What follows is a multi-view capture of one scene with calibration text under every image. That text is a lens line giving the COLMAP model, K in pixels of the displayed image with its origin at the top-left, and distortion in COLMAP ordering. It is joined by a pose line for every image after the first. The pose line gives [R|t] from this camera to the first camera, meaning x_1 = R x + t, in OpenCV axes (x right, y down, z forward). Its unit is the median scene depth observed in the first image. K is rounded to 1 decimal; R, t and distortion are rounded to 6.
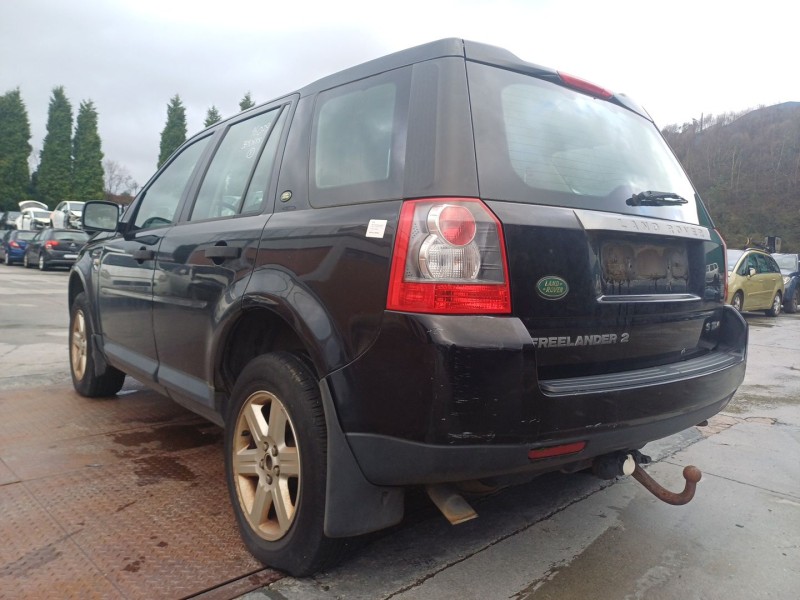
lens RADIAL K [[597.7, 0, 405.9], [0, 597.7, 273.8], [0, 0, 1]] dist [0.029577, -0.005145]
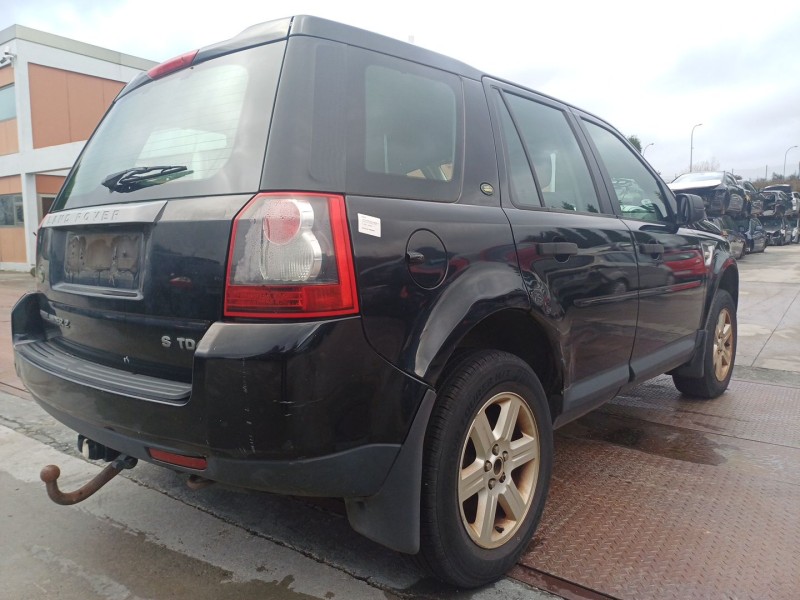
lens RADIAL K [[597.7, 0, 405.9], [0, 597.7, 273.8], [0, 0, 1]] dist [0.029577, -0.005145]
pose [[0.141661, 0.020317, -0.989707, 1.354269], [-0.003810, 0.999793, 0.019979, -0.007319], [0.989908, 0.000940, 0.141709, 1.281979]]
